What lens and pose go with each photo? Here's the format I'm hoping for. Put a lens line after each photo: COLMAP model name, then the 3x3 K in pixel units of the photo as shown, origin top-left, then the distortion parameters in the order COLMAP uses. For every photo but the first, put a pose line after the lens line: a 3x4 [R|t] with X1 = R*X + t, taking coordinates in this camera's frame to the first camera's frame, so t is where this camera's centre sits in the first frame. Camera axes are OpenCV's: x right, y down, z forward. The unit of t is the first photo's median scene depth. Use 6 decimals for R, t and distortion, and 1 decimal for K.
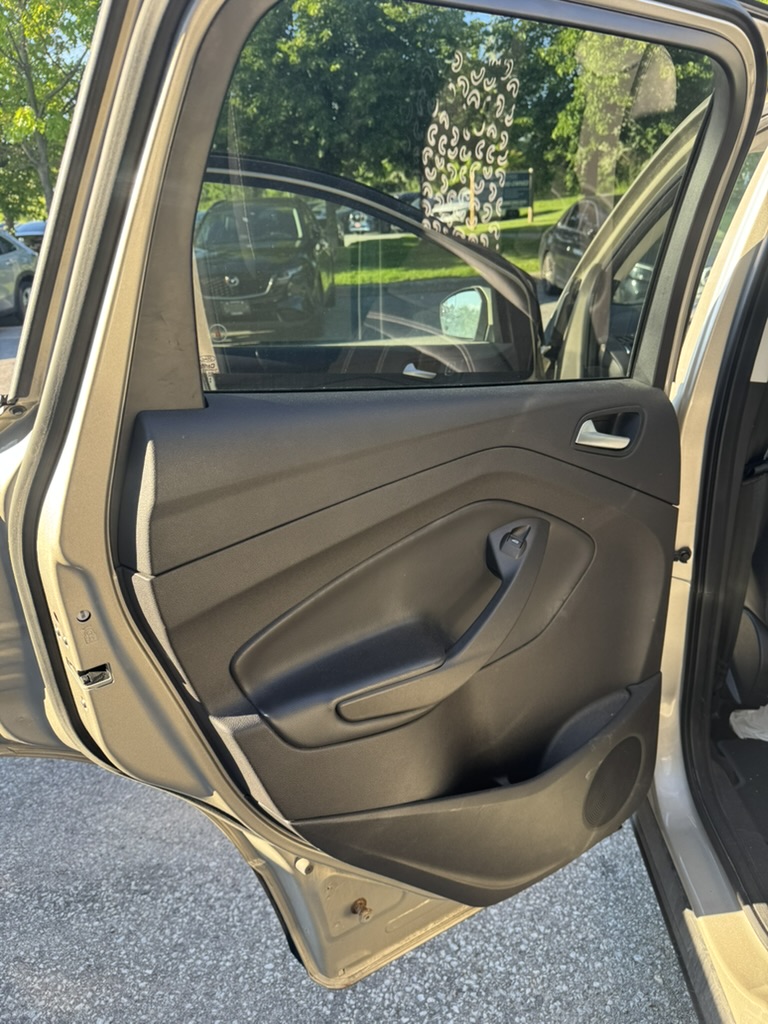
lens RADIAL K [[722.1, 0, 386.1], [0, 722.1, 531.4], [0, 0, 1]] dist [0.021720, -0.022065]
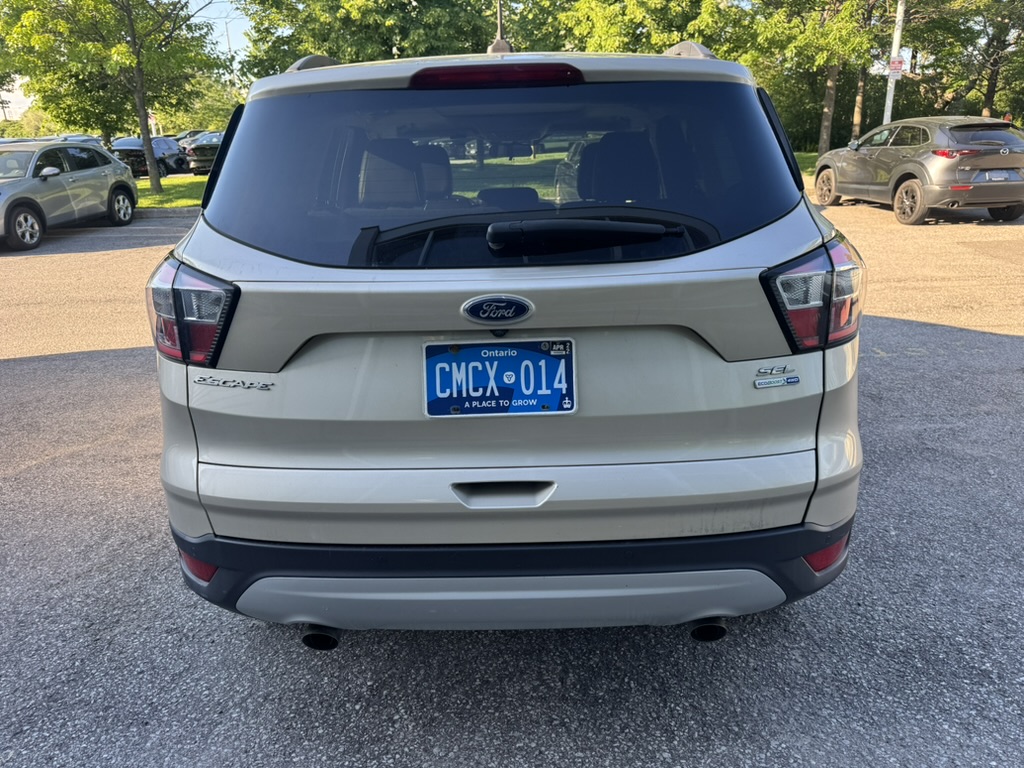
lens RADIAL K [[722.1, 0, 505.7], [0, 722.1, 405.0], [0, 0, 1]] dist [0.021720, -0.022065]
pose [[0.999072, 0.018318, 0.038987, 0.083348], [-0.015973, 0.998092, -0.059635, 0.058822], [-0.040005, 0.058957, 0.997459, -0.162609]]
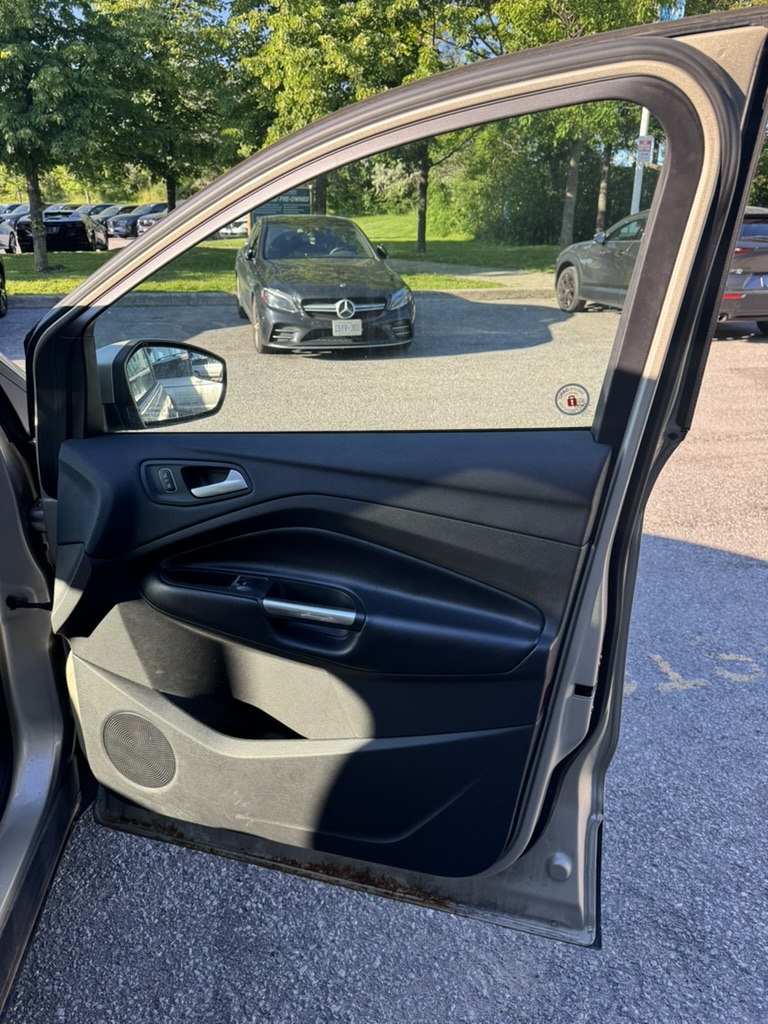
lens RADIAL K [[722.1, 0, 372.0], [0, 722.1, 520.7], [0, 0, 1]] dist [0.021720, -0.022065]
pose [[0.983292, -0.011241, 0.181686, 0.193372], [0.015951, 0.999573, -0.024484, -0.034388], [-0.181333, 0.026973, 0.983052, 0.052475]]
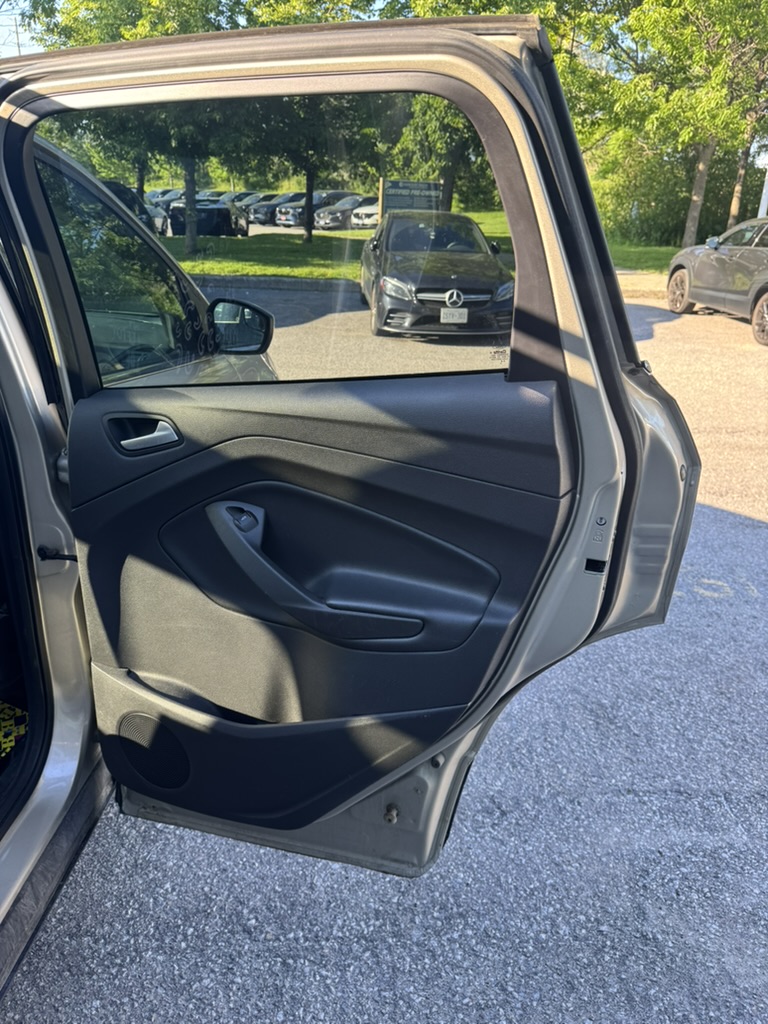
lens RADIAL K [[722.1, 0, 376.7], [0, 722.1, 520.4], [0, 0, 1]] dist [0.021720, -0.022065]
pose [[0.995918, 0.077957, 0.045499, 0.197416], [-0.077522, 0.996927, -0.011250, -0.009421], [-0.046236, 0.007677, 0.998901, -0.015627]]
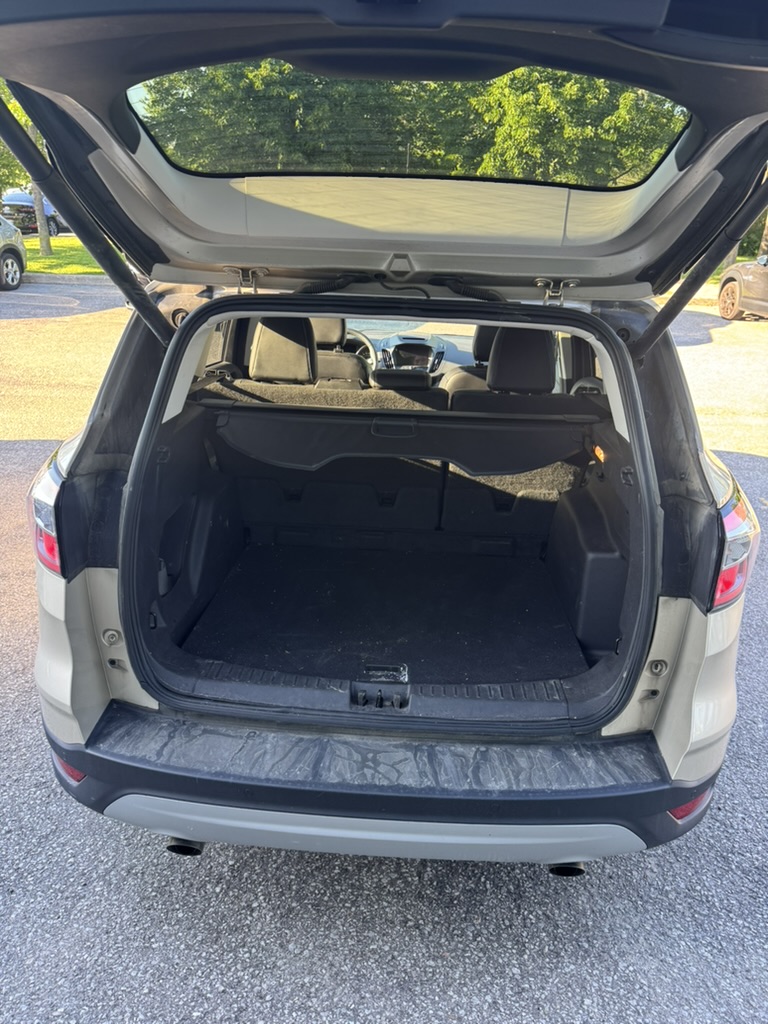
lens RADIAL K [[722.1, 0, 379.0], [0, 722.1, 529.6], [0, 0, 1]] dist [0.021720, -0.022065]
pose [[0.995849, 0.084675, 0.033389, 0.082077], [-0.084849, 0.996386, 0.003834, 0.033781], [-0.032943, -0.006651, 0.999435, -0.161925]]
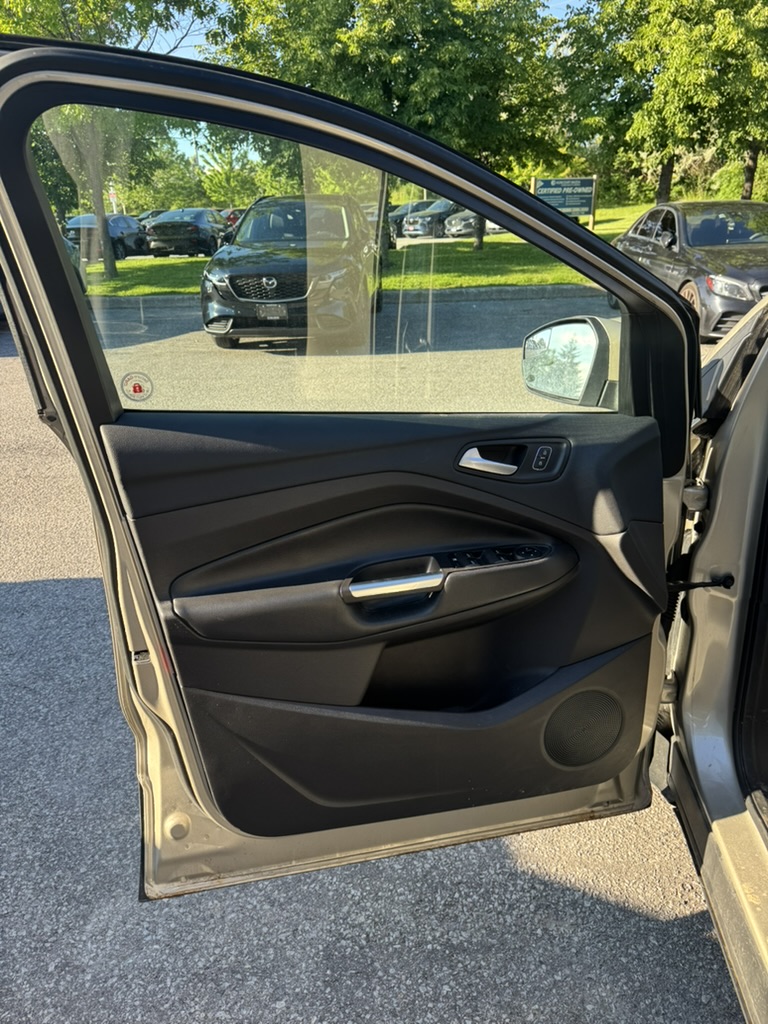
lens RADIAL K [[722.1, 0, 374.1], [0, 722.1, 530.9], [0, 0, 1]] dist [0.021720, -0.022065]
pose [[0.996082, 0.058166, -0.066616, -0.000449], [-0.058502, 0.998282, -0.003107, -0.022256], [0.066321, 0.006992, 0.997774, 0.058554]]
